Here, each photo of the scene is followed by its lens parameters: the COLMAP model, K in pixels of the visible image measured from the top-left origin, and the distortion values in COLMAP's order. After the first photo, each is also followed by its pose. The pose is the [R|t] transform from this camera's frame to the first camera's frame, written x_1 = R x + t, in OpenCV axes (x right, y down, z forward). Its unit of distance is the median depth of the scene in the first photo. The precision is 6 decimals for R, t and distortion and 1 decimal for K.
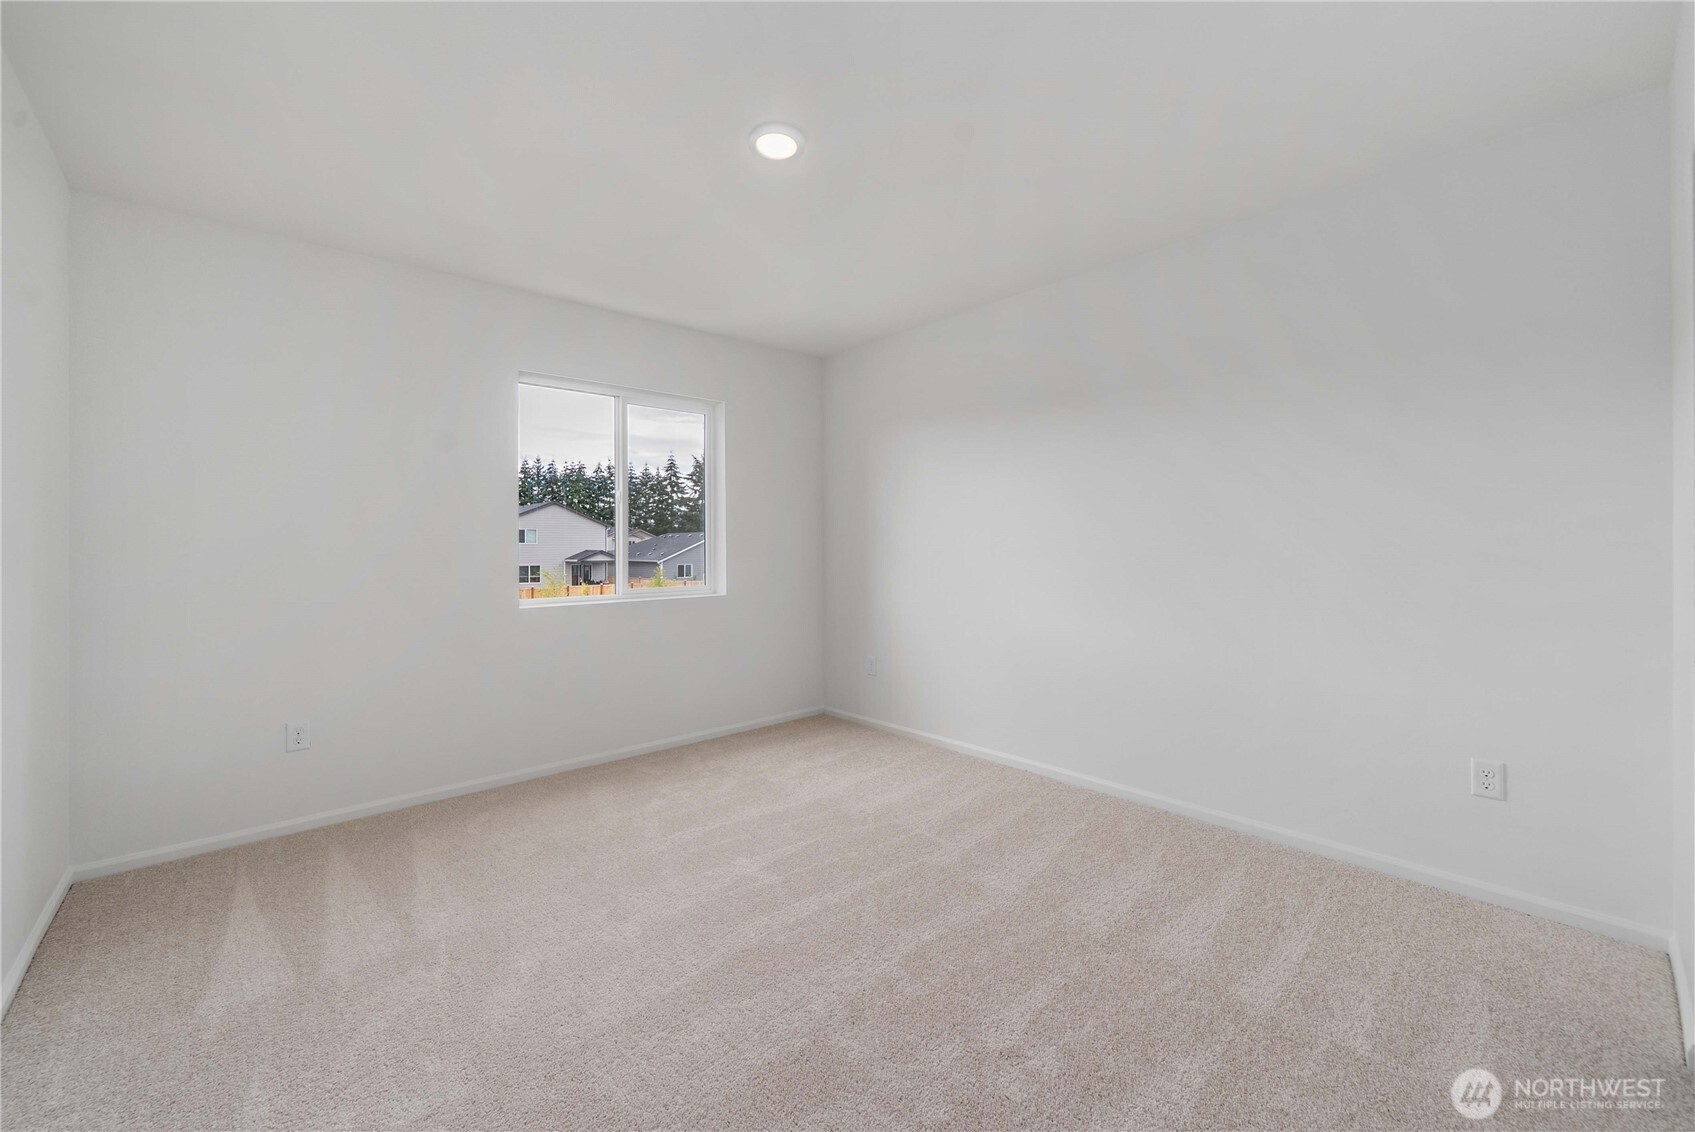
lens RADIAL K [[655.4, 0, 848.1], [0, 655.4, 549.3], [0, 0, 1]] dist [-0.002026, -0.000388]
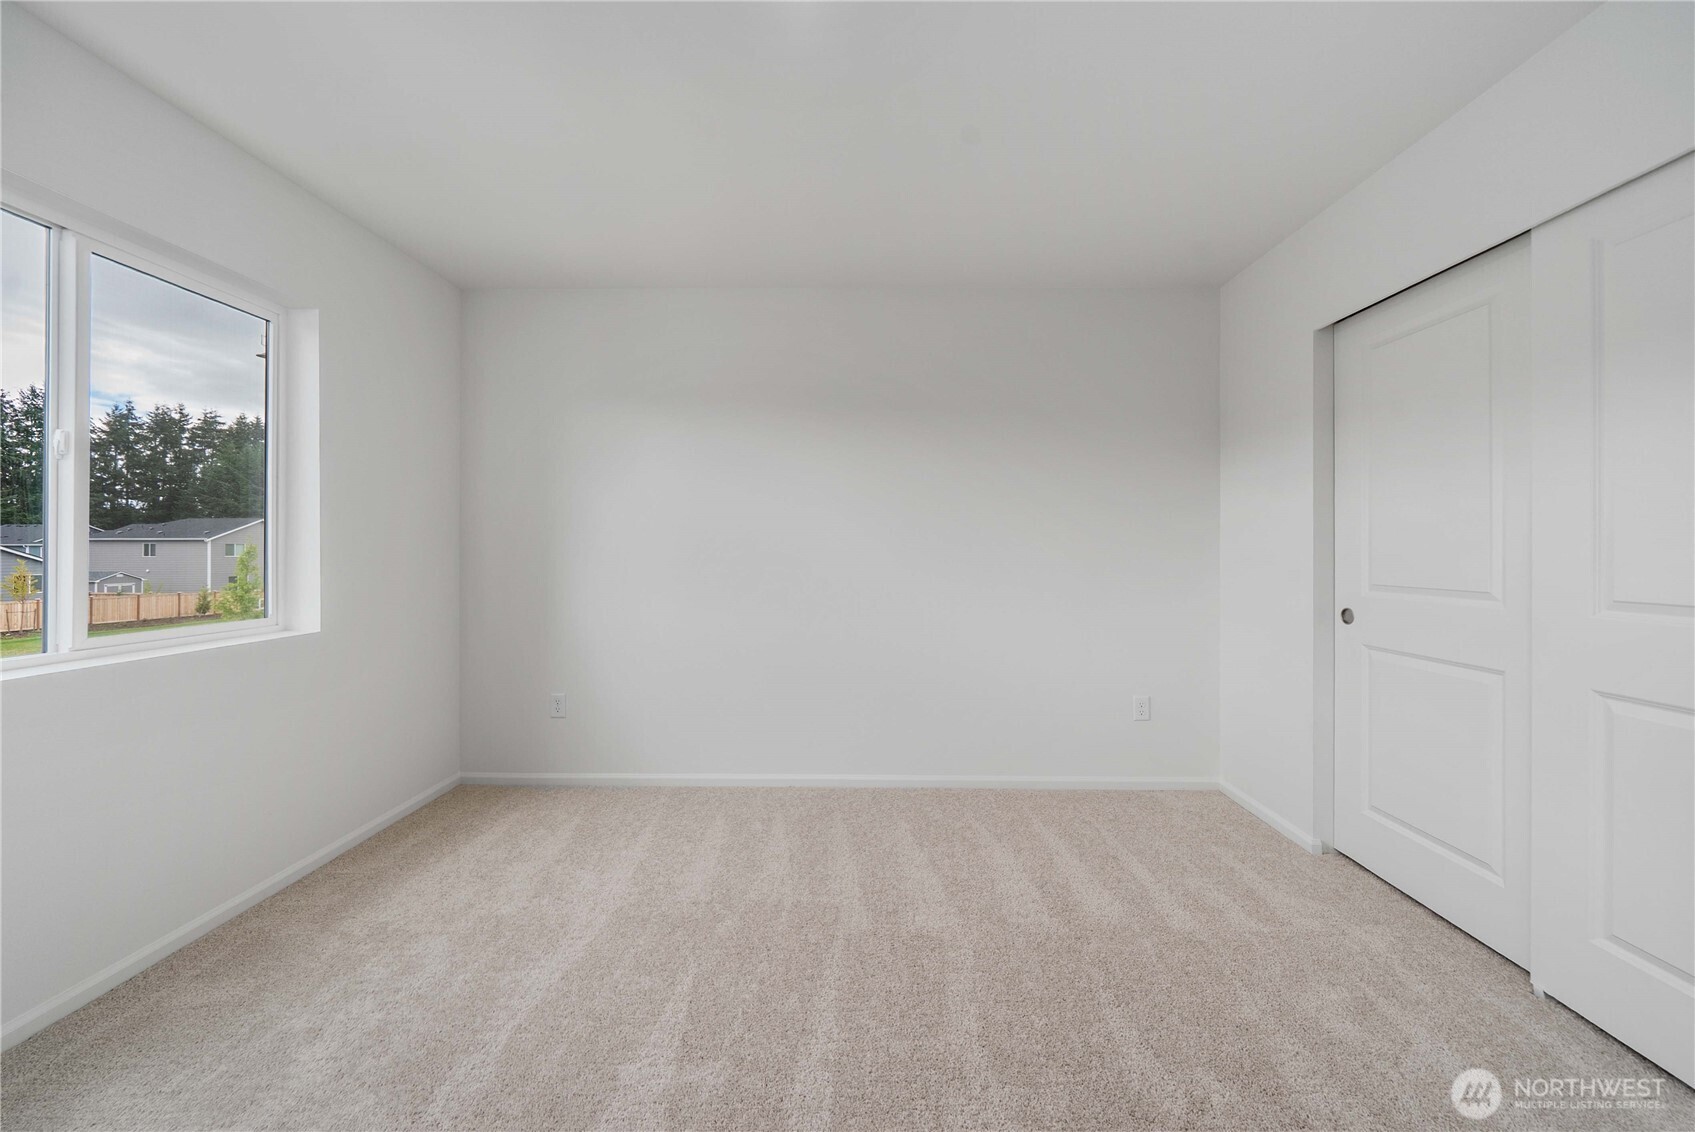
lens RADIAL K [[594.1, 0, 850.8], [0, 594.1, 564.1], [0, 0, 1]] dist [-0.002385, -0.000588]
pose [[0.689486, -0.007866, 0.724257, -0.343748], [-0.000701, 0.999933, 0.011527, 0.003824], [-0.724299, -0.008456, 0.689434, 0.403164]]
